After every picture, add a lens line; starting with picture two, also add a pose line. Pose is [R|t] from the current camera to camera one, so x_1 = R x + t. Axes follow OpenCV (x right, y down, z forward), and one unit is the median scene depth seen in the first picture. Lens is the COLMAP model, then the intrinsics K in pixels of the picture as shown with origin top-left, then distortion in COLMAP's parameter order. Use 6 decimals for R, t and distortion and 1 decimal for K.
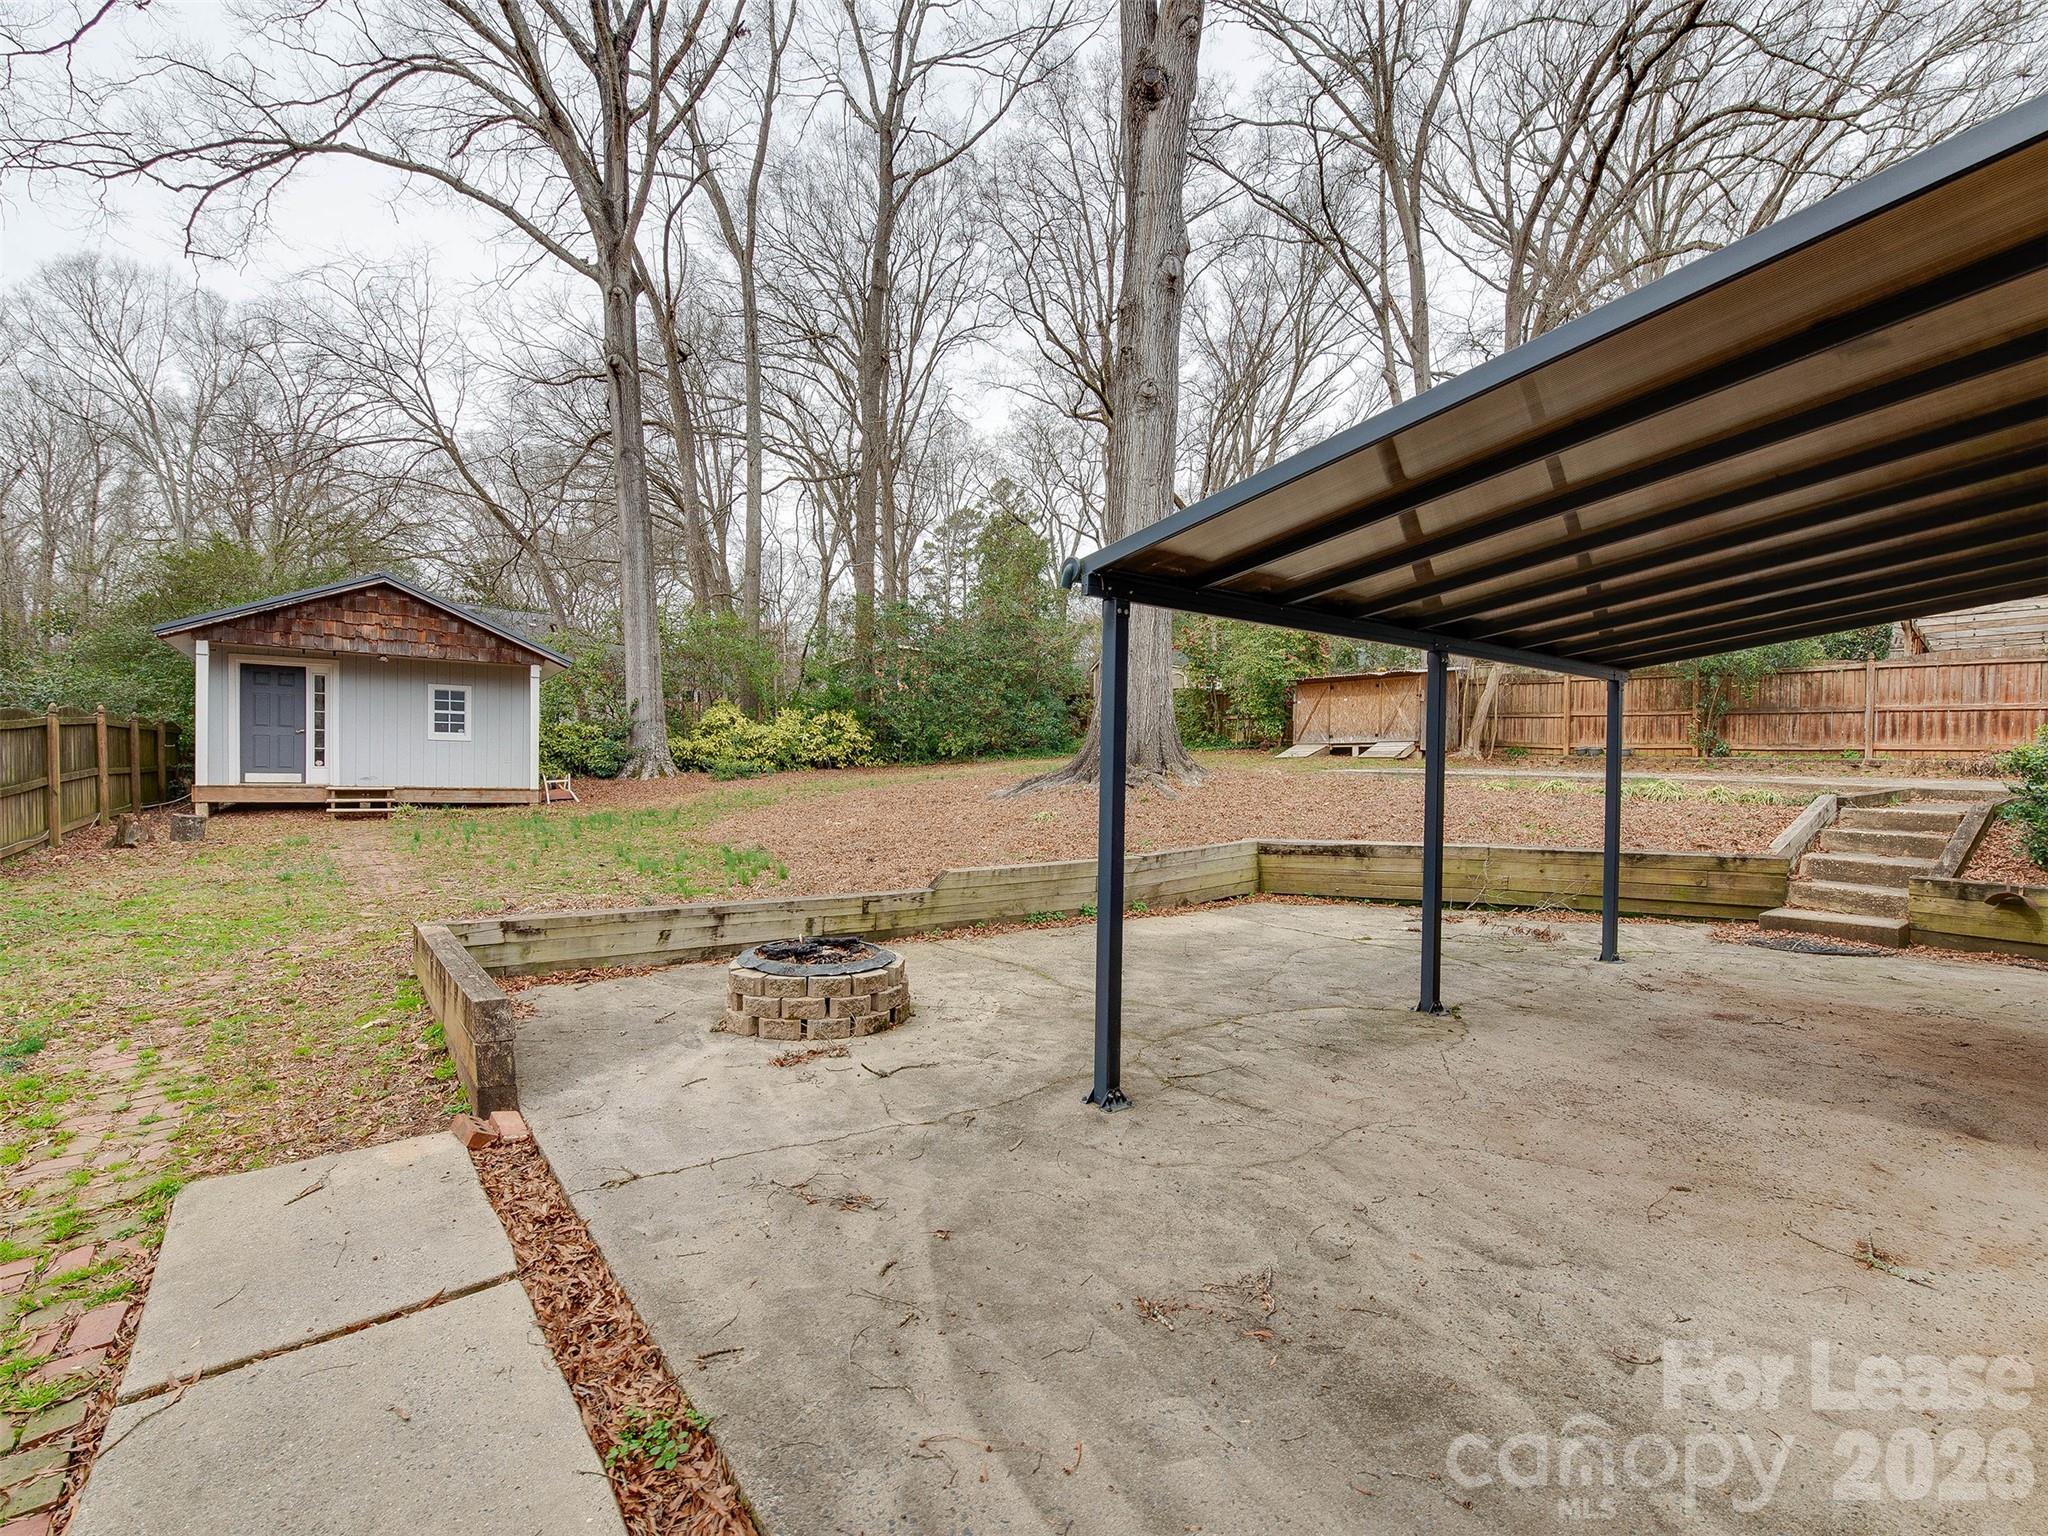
lens RADIAL K [[949.1, 0, 1013.9], [0, 949.1, 783.6], [0, 0, 1]] dist [-0.001385, -0.000974]
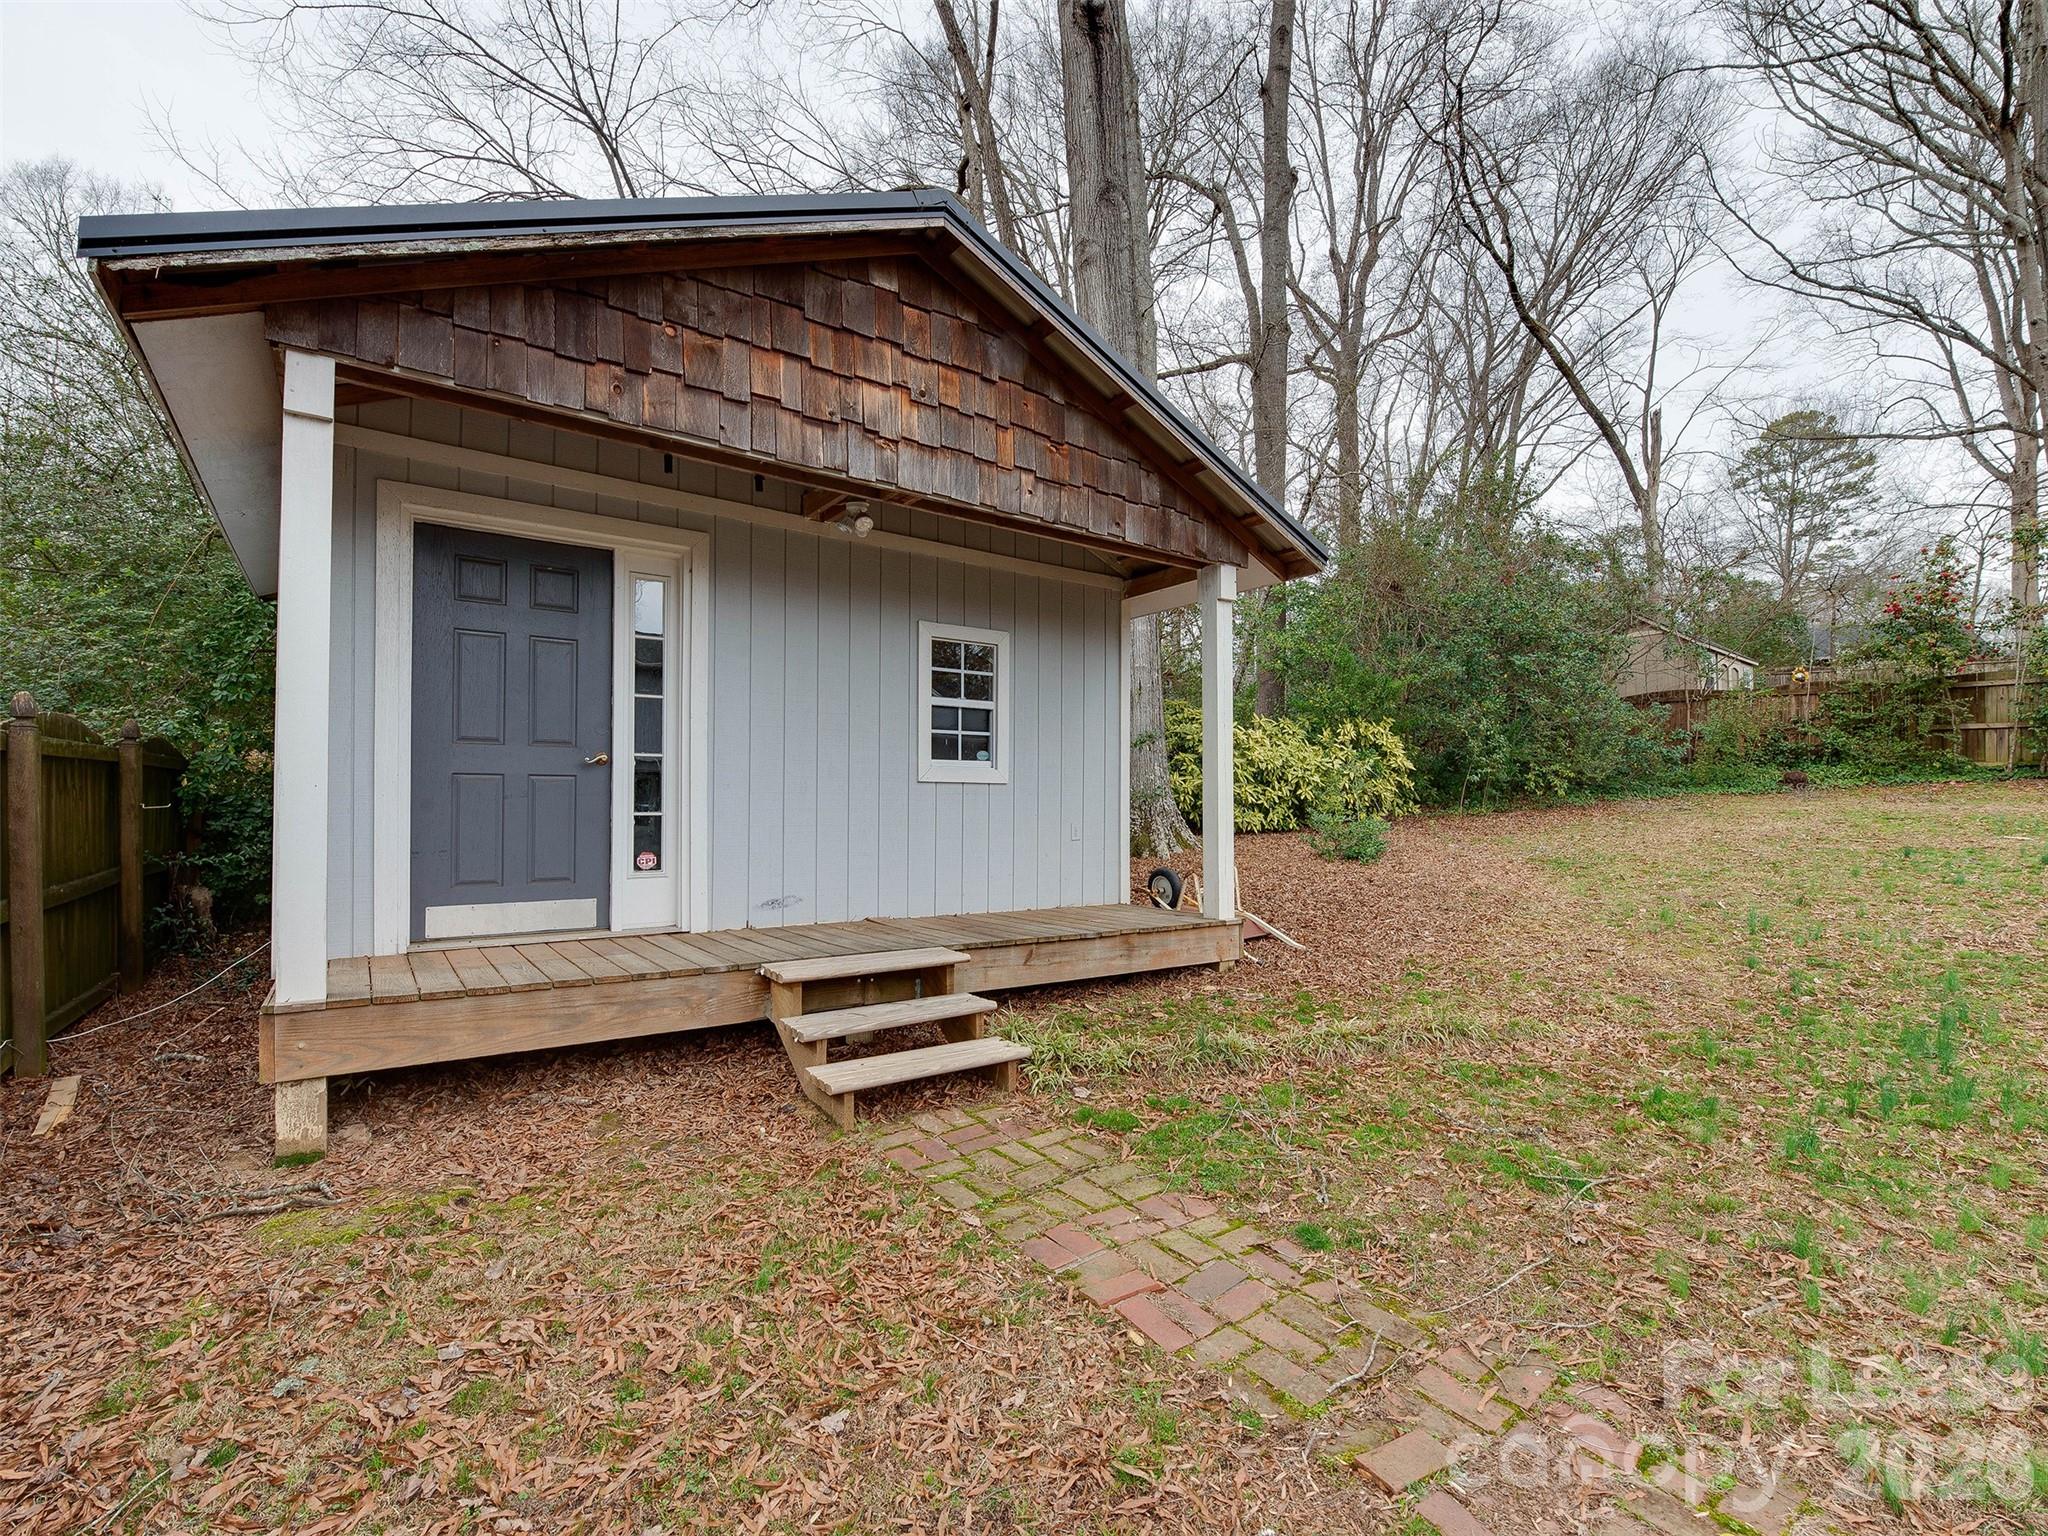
lens RADIAL K [[929.4, 0, 1028.7], [0, 929.4, 790.3], [0, 0, 1]] dist [-0.000461, -0.007907]
pose [[0.999464, -0.010587, 0.030984, -0.617156], [0.011266, 0.999698, -0.021829, -0.036928], [-0.030744, 0.022166, 0.999281, 0.691860]]
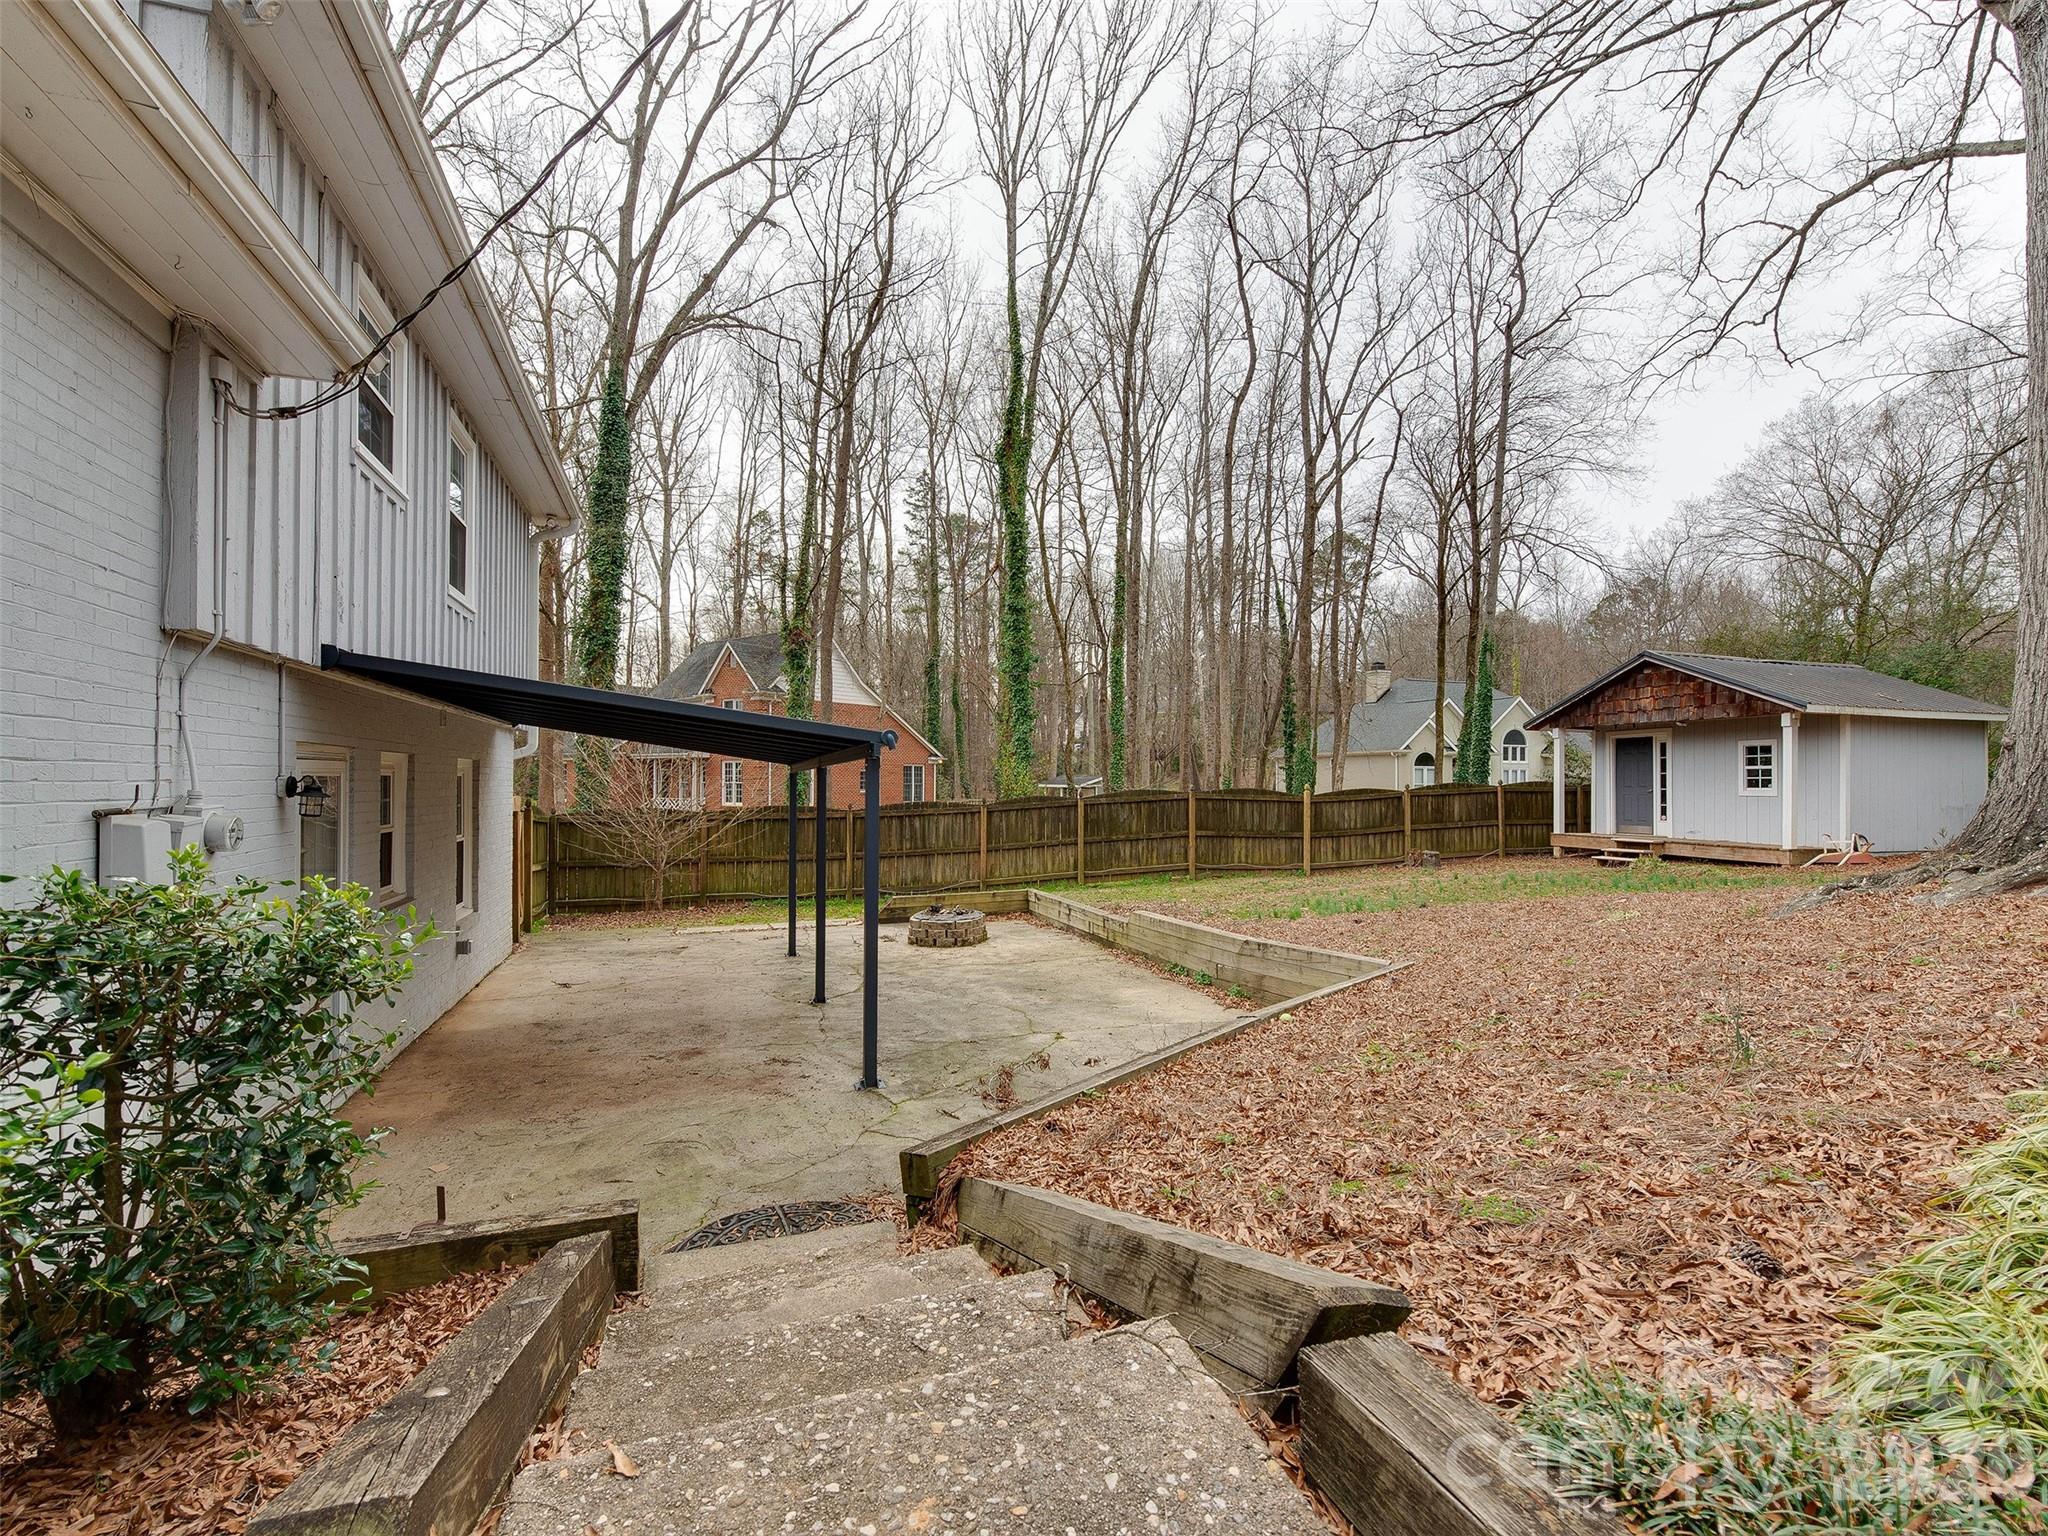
lens RADIAL K [[949.1, 0, 1013.9], [0, 949.1, 783.6], [0, 0, 1]] dist [-0.001385, -0.000974]
pose [[-0.318712, -0.020148, -0.947638, 0.620925], [-0.015719, 0.999749, -0.015969, -0.032460], [0.947721, 0.009807, -0.318948, 0.616978]]
